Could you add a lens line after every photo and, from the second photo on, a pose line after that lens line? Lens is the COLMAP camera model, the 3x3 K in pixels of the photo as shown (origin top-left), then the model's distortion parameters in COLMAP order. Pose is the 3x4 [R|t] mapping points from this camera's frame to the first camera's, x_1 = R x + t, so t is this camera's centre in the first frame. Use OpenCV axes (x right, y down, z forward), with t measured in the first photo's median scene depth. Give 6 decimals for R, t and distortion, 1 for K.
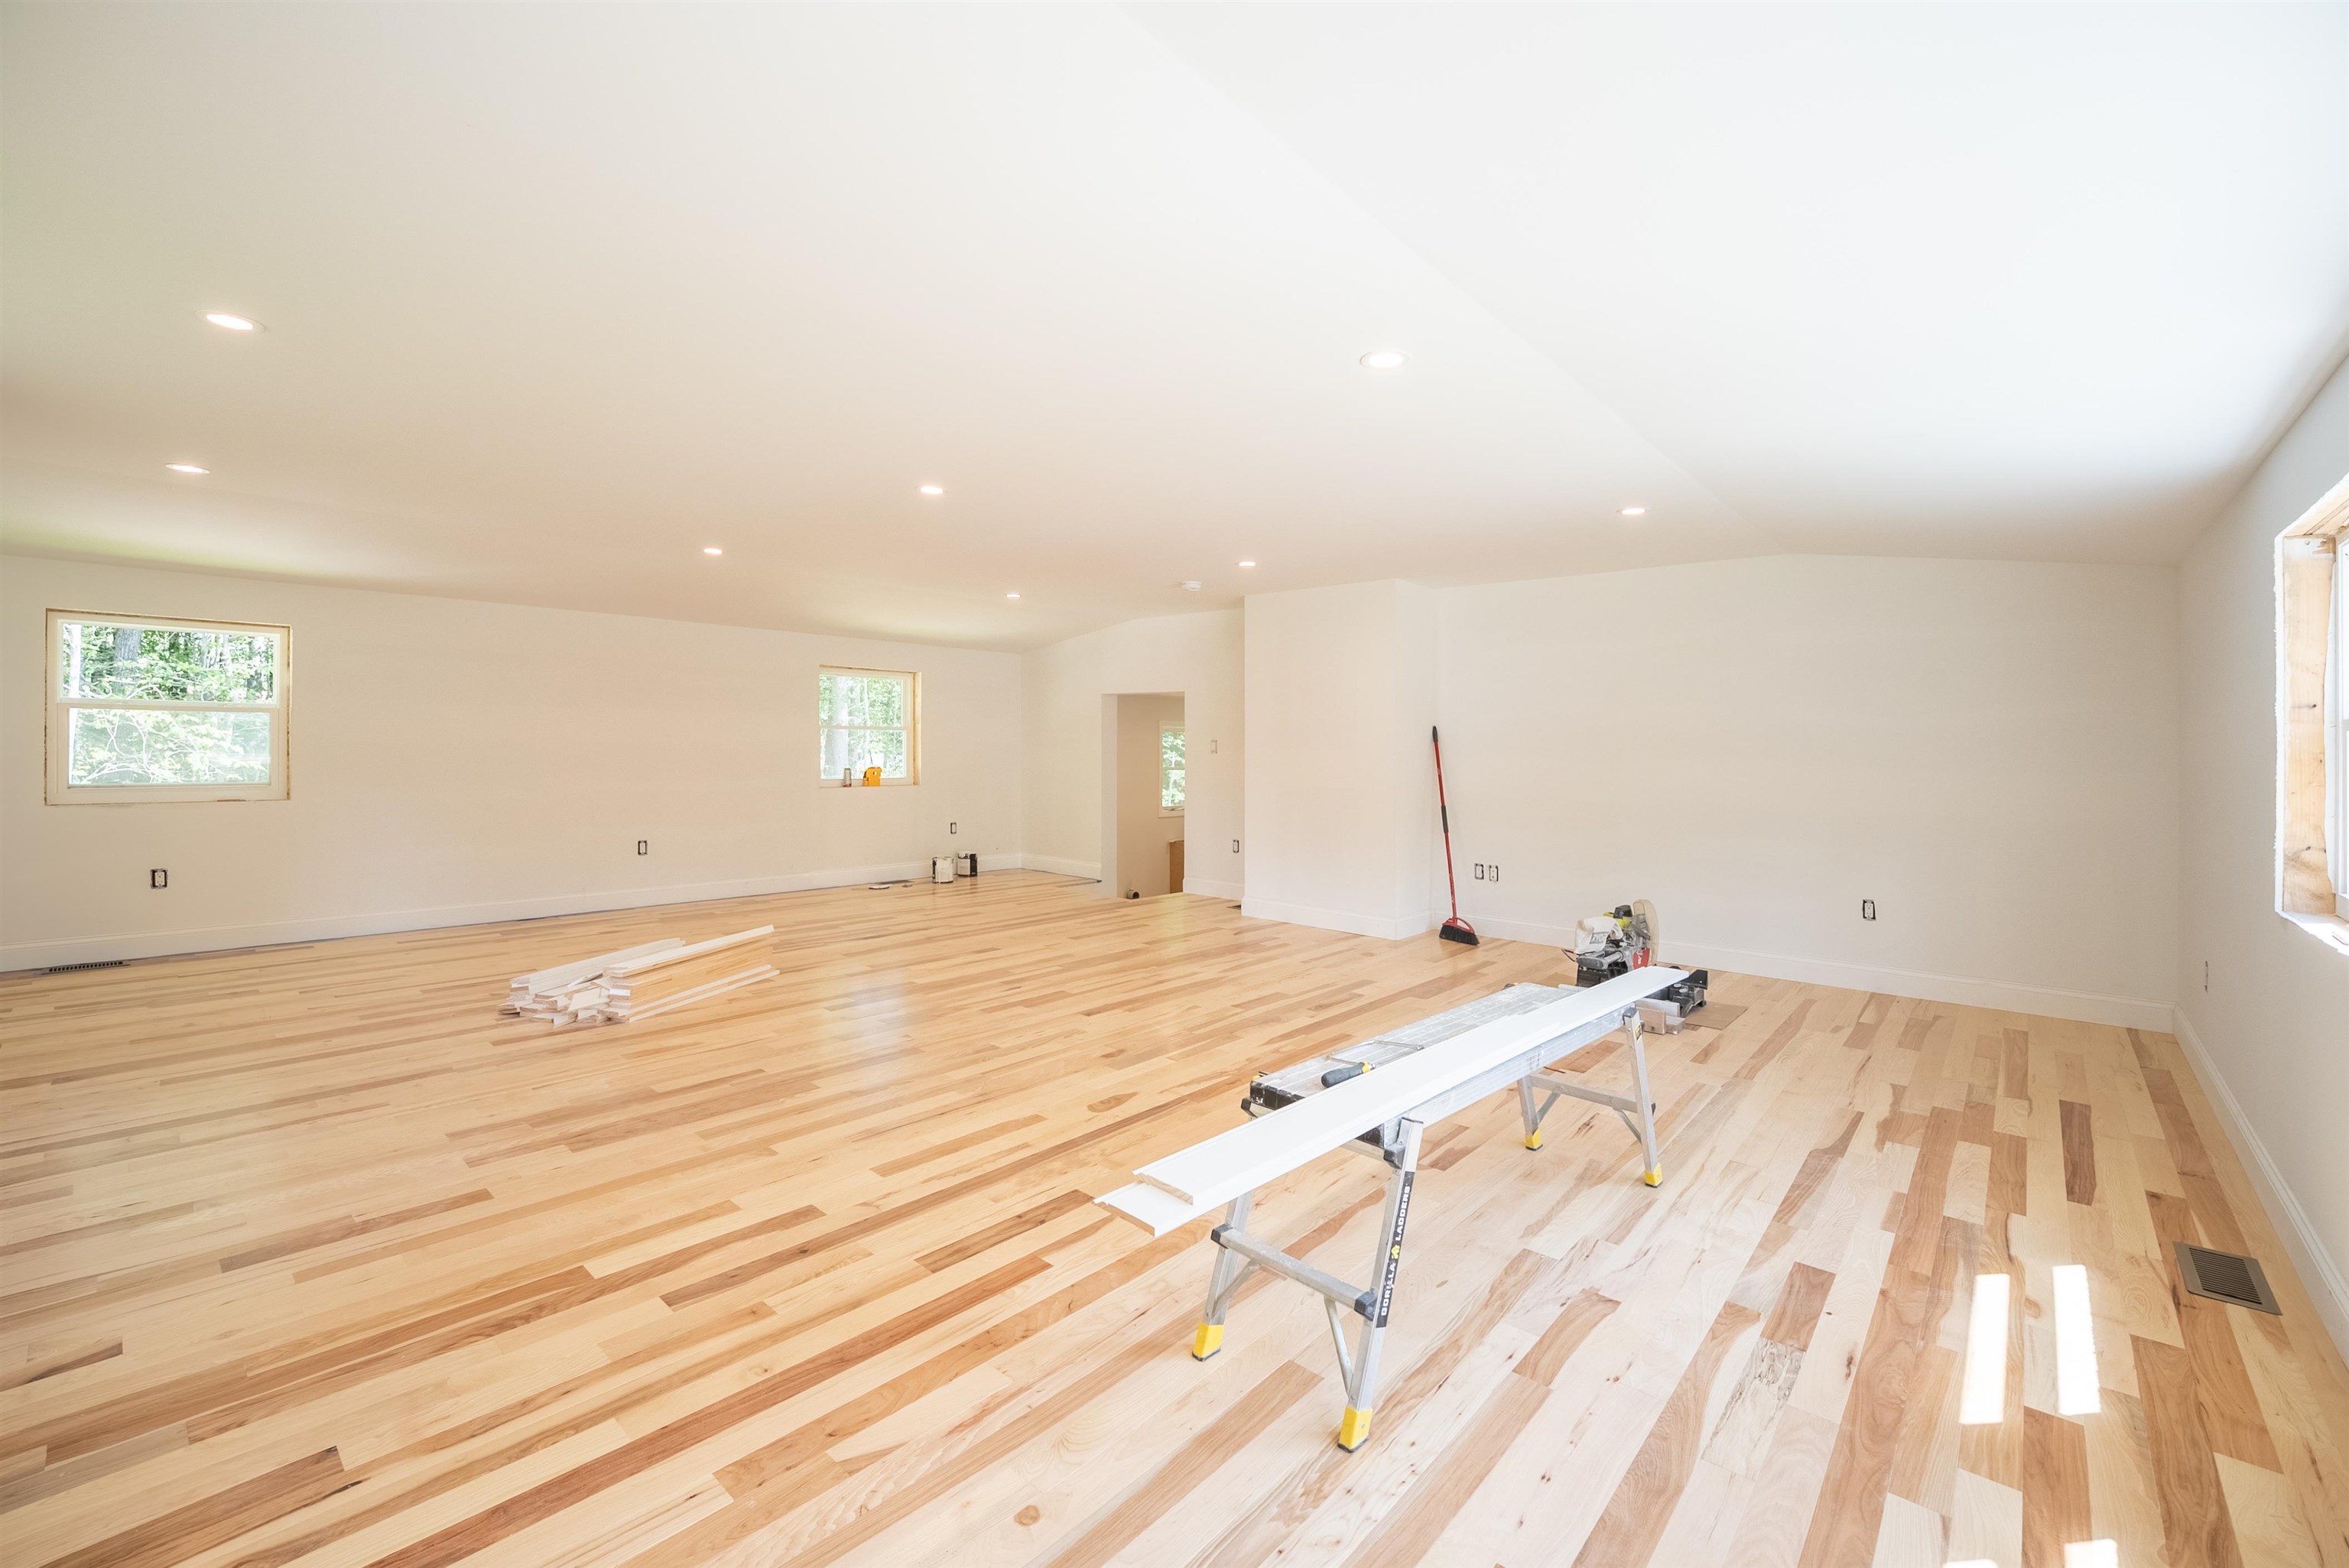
lens RADIAL K [[981.5, 0, 1167.0], [0, 981.5, 757.8], [0, 0, 1]] dist [-0.037964, 0.007684]
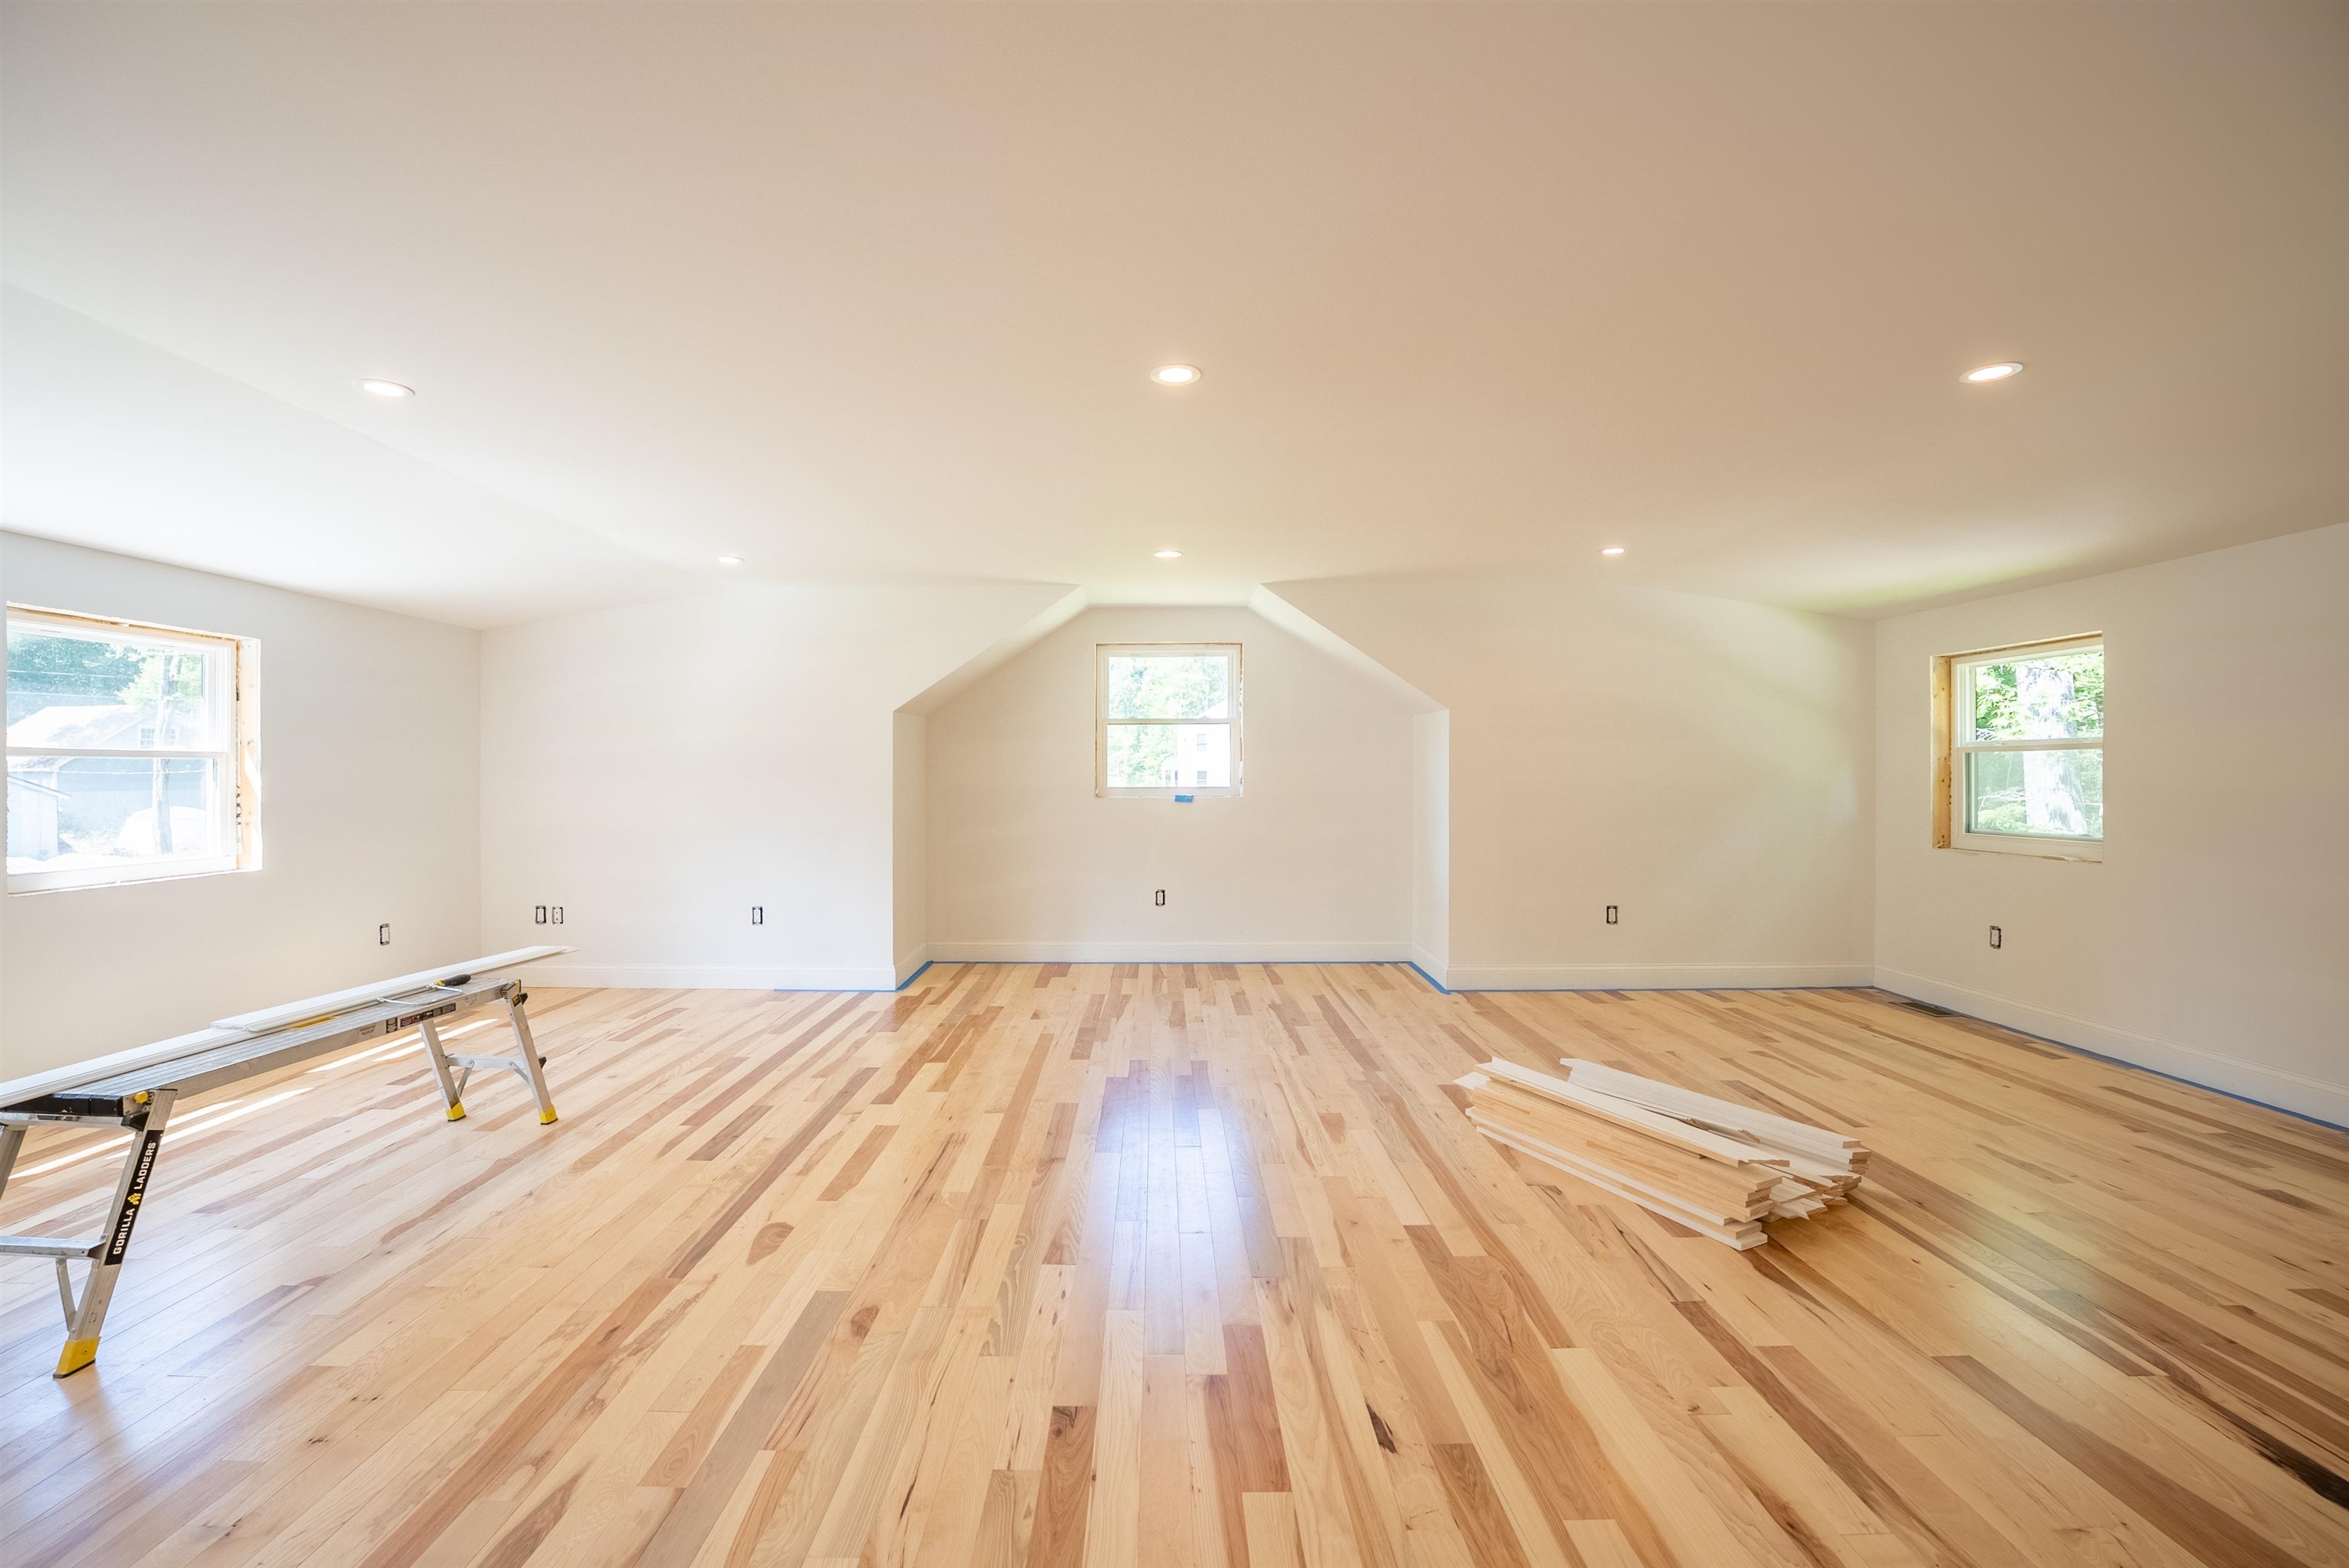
lens RADIAL K [[981.5, 0, 1167.0], [0, 981.5, 757.8], [0, 0, 1]] dist [-0.037964, 0.007684]
pose [[-0.741499, -0.022433, -0.670579, 0.259007], [-0.013975, 0.999740, -0.017991, -0.025446], [0.670809, -0.003969, -0.741620, 1.979530]]
